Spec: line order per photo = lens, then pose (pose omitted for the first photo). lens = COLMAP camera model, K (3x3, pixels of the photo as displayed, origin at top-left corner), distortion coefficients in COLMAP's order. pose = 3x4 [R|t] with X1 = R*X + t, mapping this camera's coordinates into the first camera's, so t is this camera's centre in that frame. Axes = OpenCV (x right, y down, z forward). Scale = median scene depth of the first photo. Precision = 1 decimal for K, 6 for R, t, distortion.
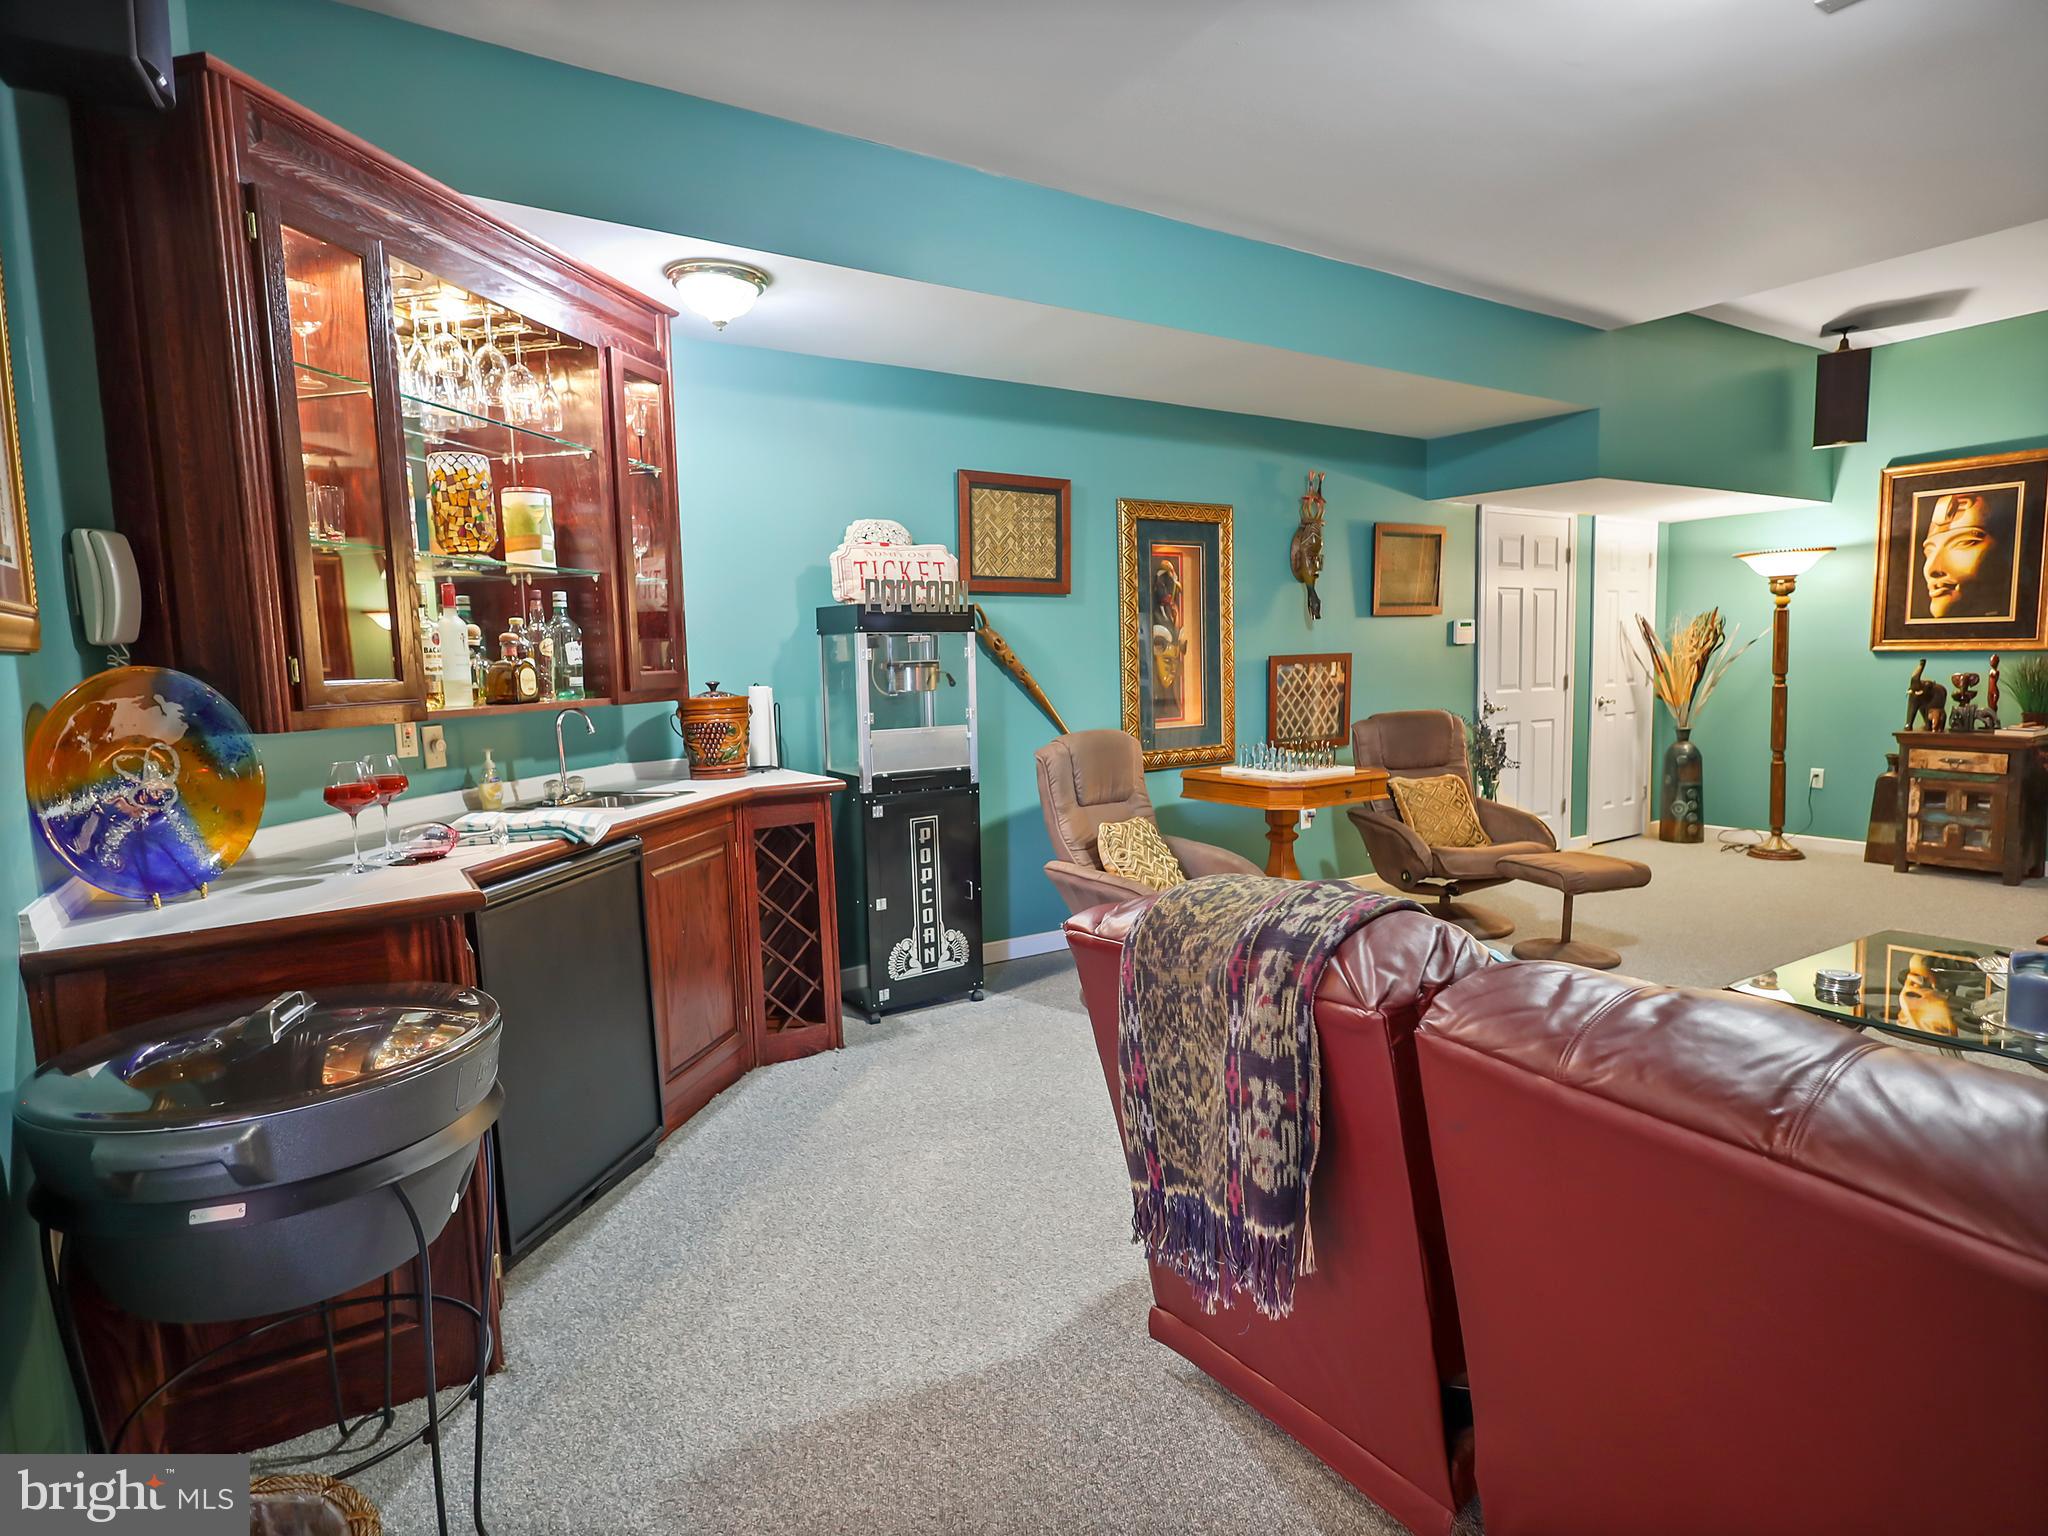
lens RADIAL K [[1088.8, 0, 1024.0], [0, 1088.8, 768.0], [0, 0, 1]] dist [-0.001846, 0.000552]
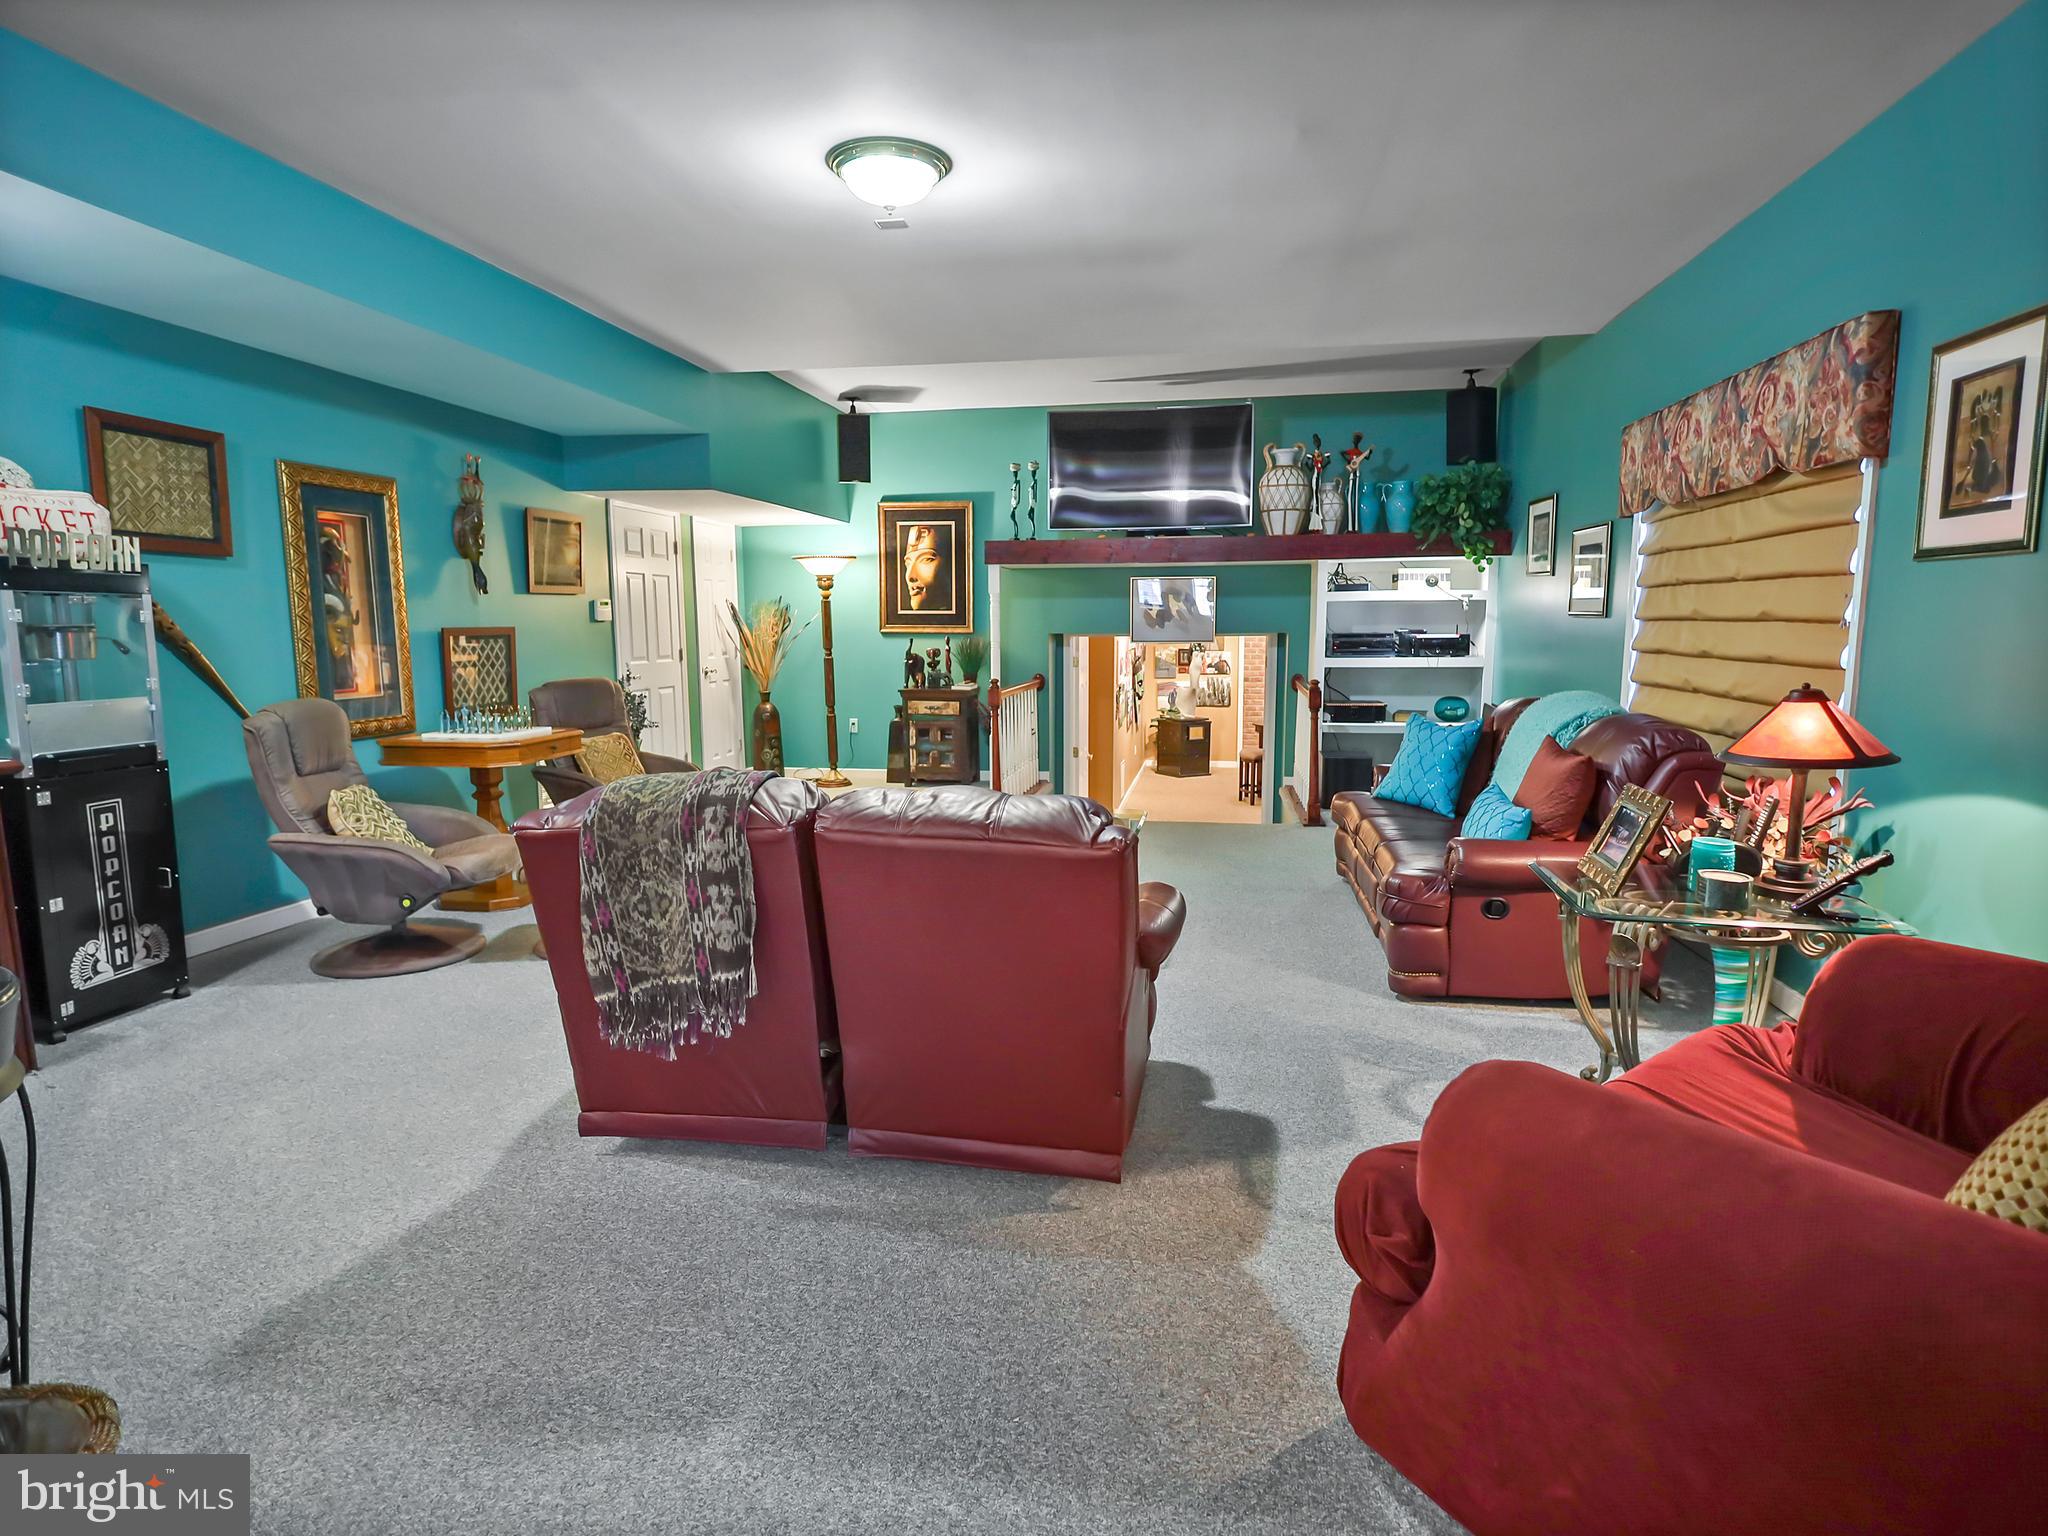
lens RADIAL K [[1075.1, 0, 1028.1], [0, 1075.1, 765.4], [0, 0, 1]] dist [-0.001587, 0.002283]
pose [[0.678515, -0.075497, 0.730697, -0.171608], [0.062146, 0.997038, 0.045308, 0.018125], [-0.731953, 0.014668, 0.681197, -0.117866]]
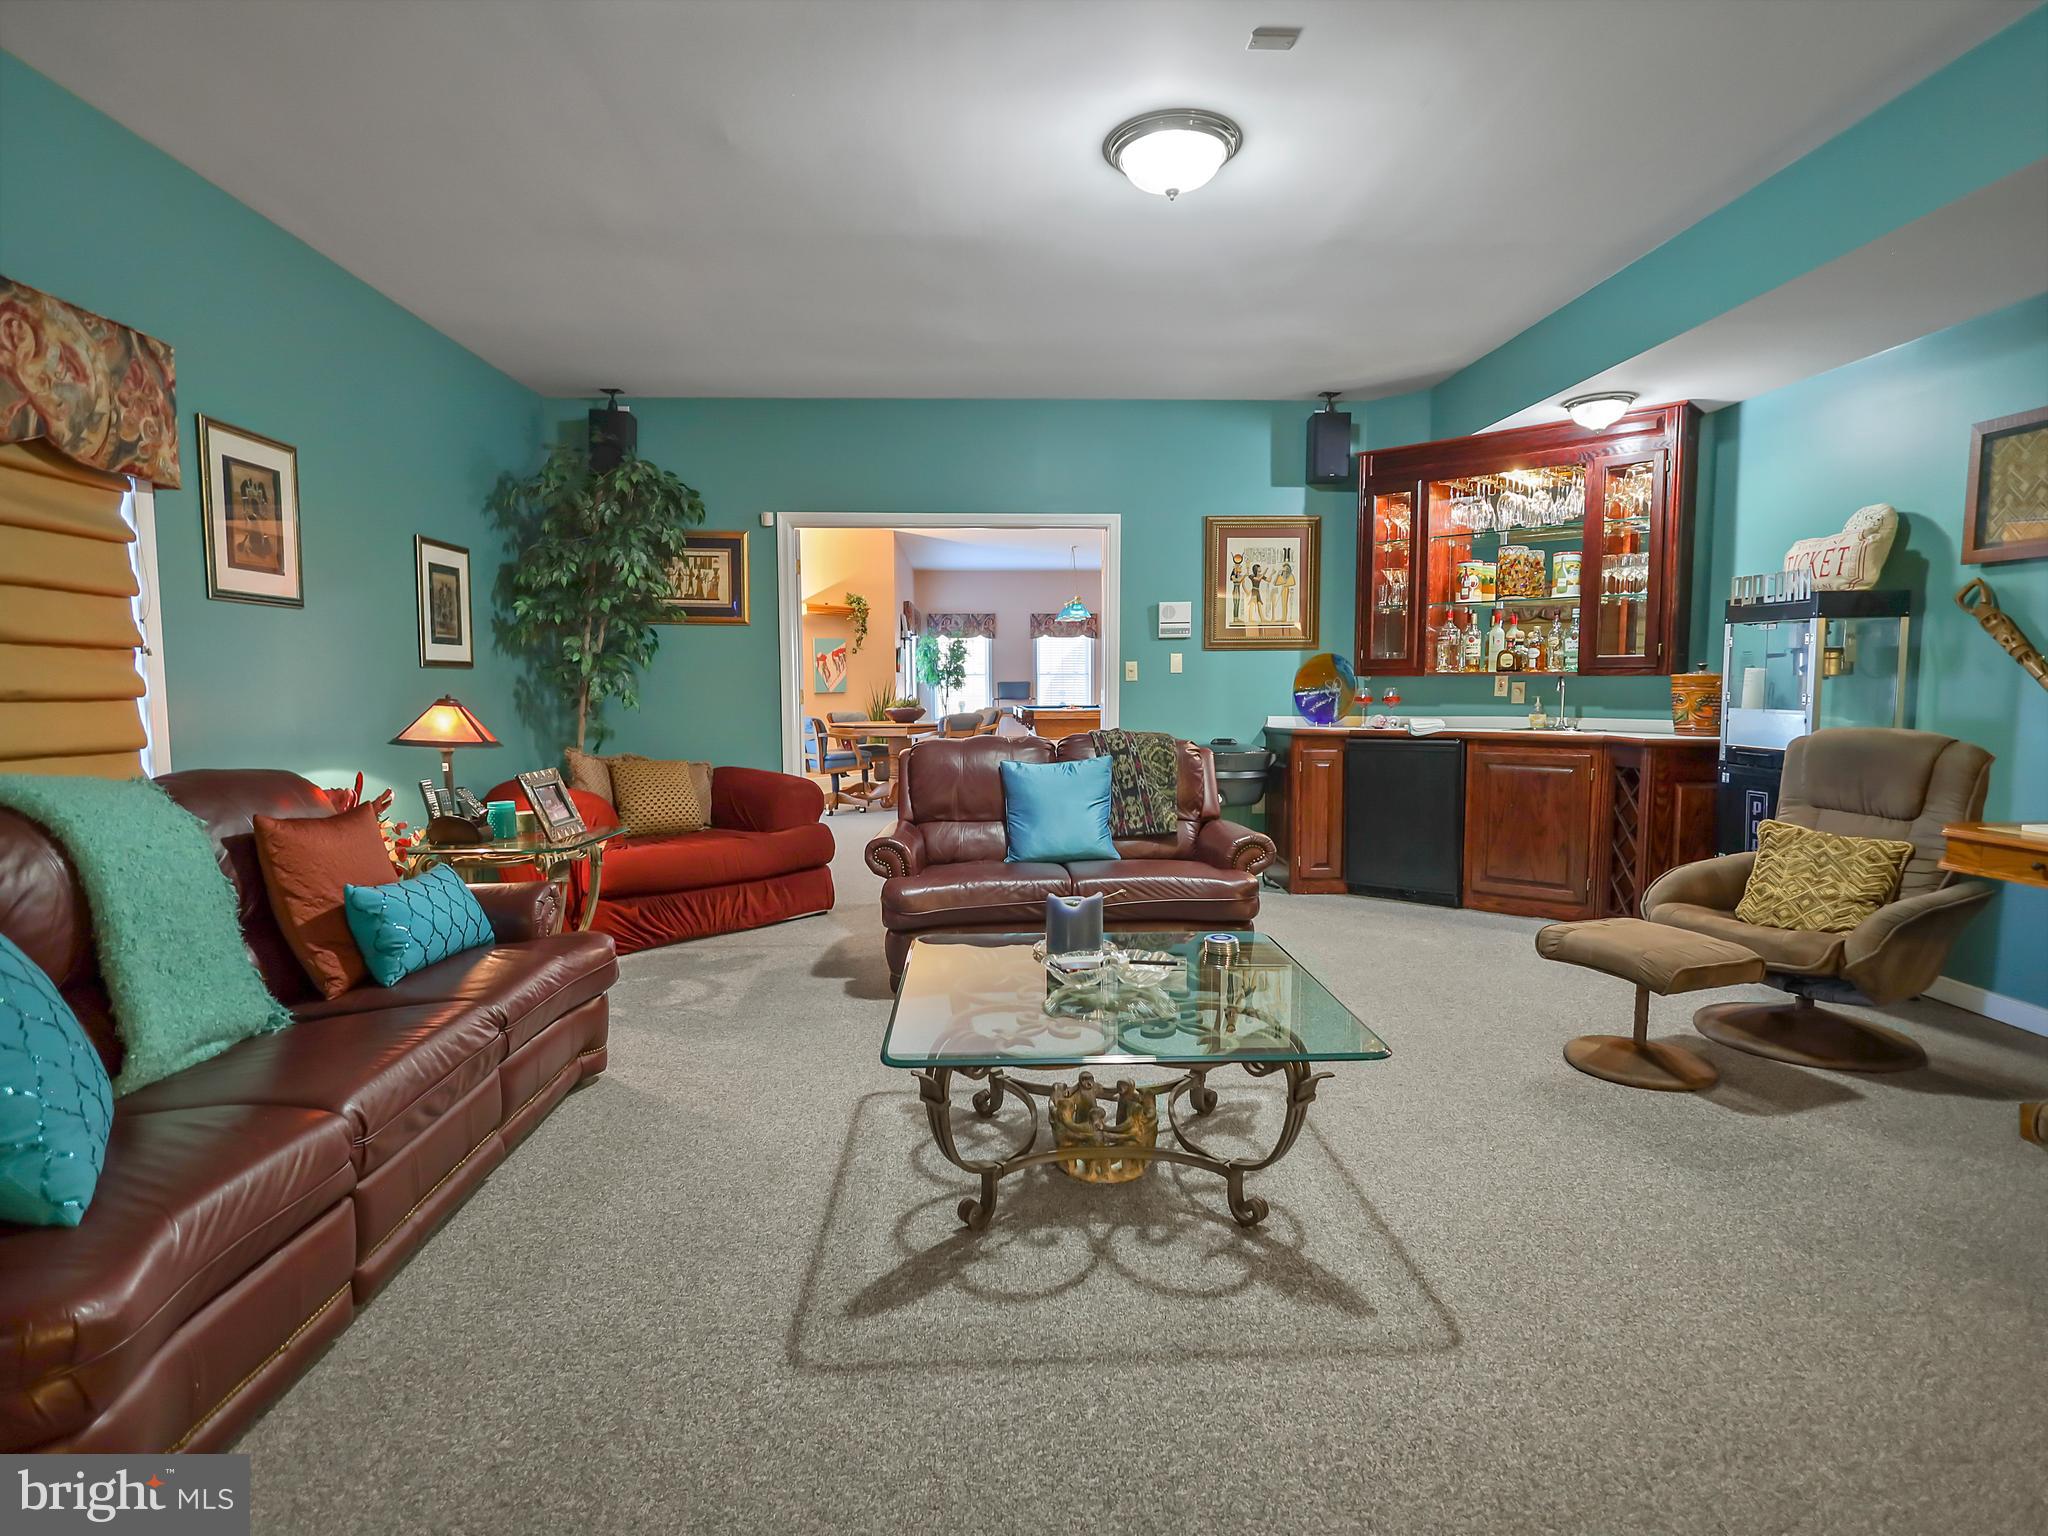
lens RADIAL K [[1075.1, 0, 1028.1], [0, 1075.1, 765.4], [0, 0, 1]] dist [-0.001587, 0.002283]
pose [[-0.496445, 0.099301, -0.862370, 0.762003], [-0.069925, 0.985633, 0.153748, -0.059119], [0.865247, 0.136629, -0.482369, 0.576352]]
